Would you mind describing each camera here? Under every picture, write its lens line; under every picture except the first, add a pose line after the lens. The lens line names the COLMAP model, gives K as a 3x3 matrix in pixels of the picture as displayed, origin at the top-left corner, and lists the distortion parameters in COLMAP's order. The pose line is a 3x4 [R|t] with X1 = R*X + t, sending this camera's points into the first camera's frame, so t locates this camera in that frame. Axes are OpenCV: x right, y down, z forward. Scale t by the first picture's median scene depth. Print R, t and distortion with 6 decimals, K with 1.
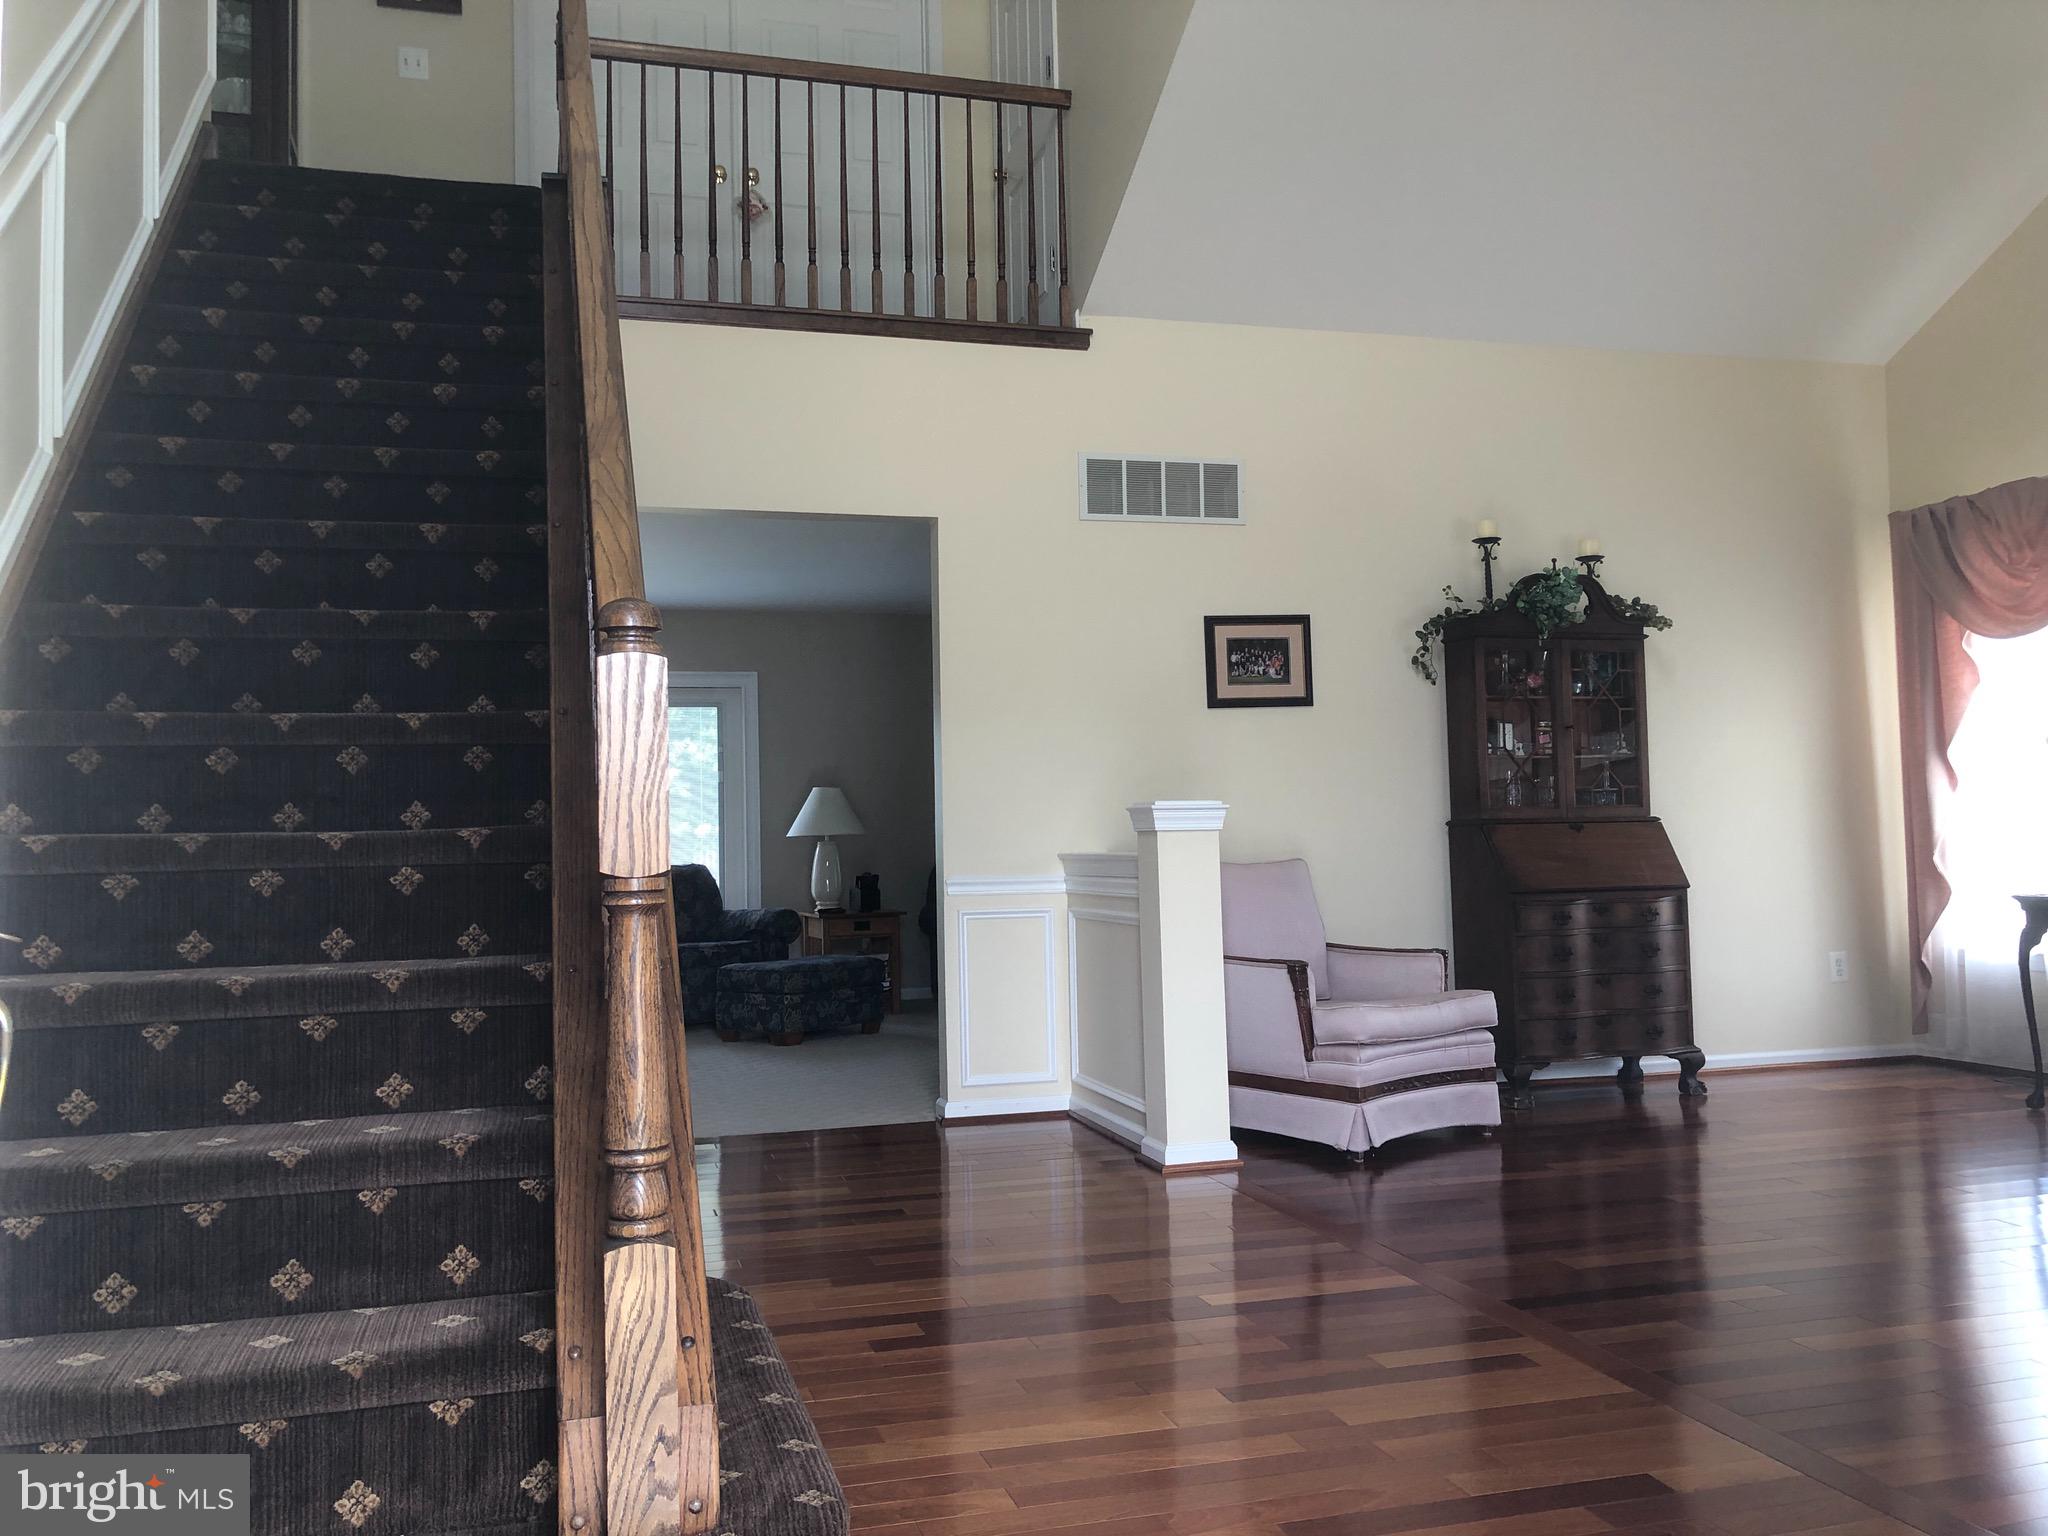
lens RADIAL K [[1688.2, 0, 1017.0], [0, 1688.2, 761.3], [0, 0, 1]] dist [0.049530, -0.048945]
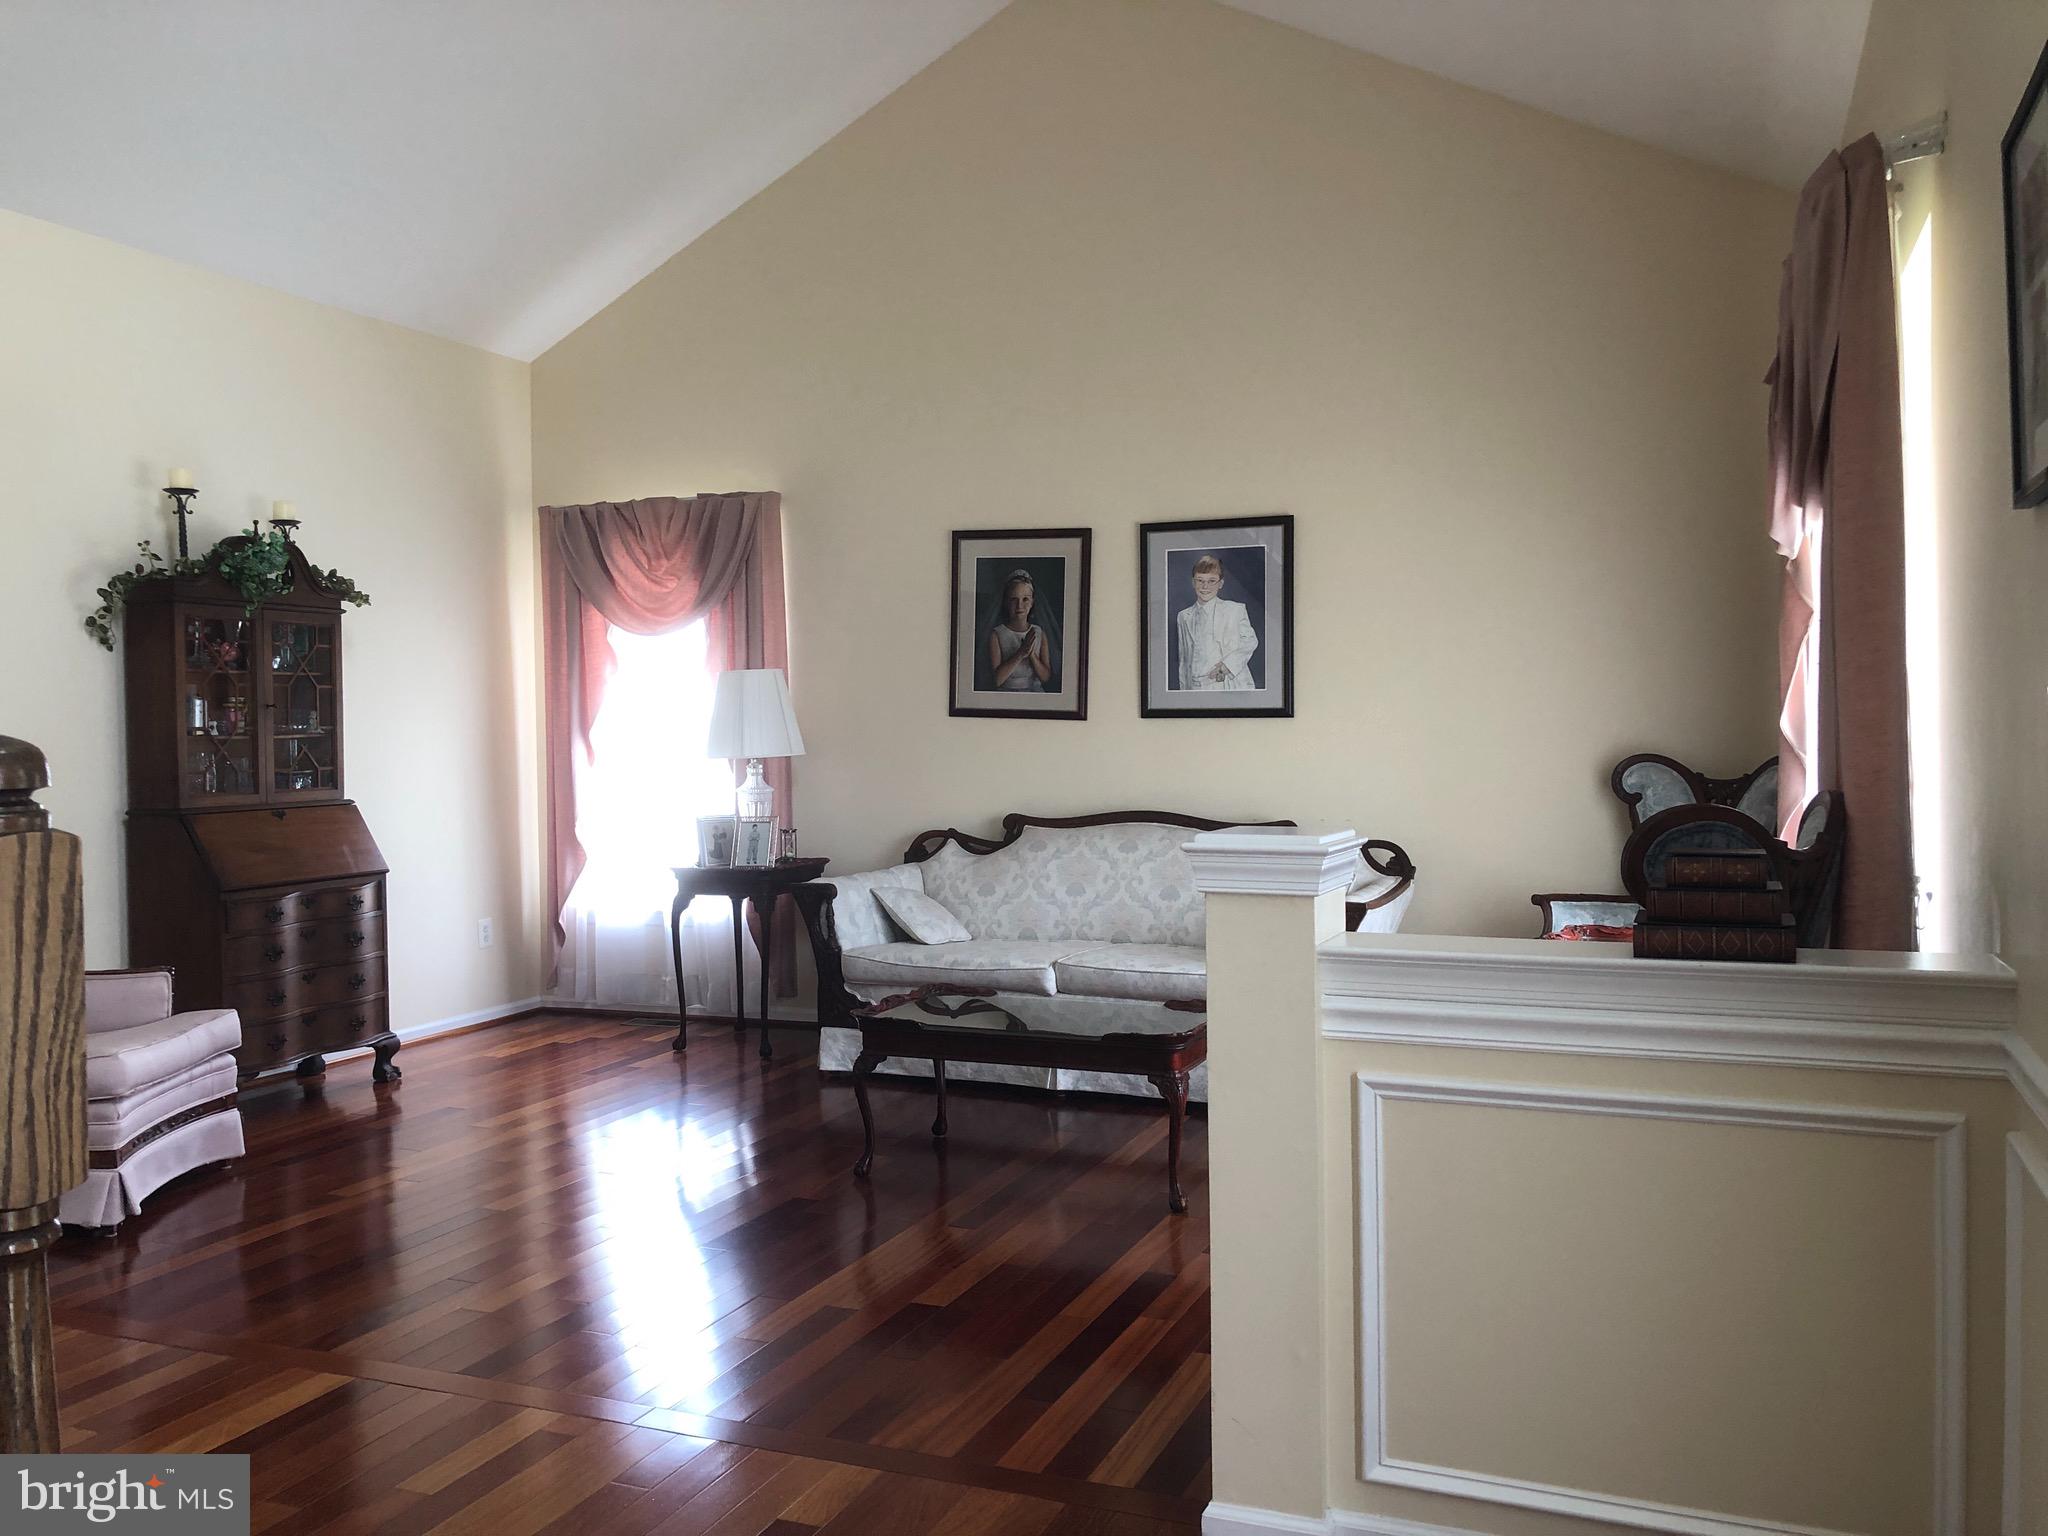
lens RADIAL K [[1688.2, 0, 1017.0], [0, 1688.2, 761.3], [0, 0, 1]] dist [0.049530, -0.048945]
pose [[0.632903, -0.002219, 0.774228, -0.133958], [-0.036188, 0.998818, 0.032445, -0.034429], [-0.773385, -0.048552, 0.632075, 0.097554]]
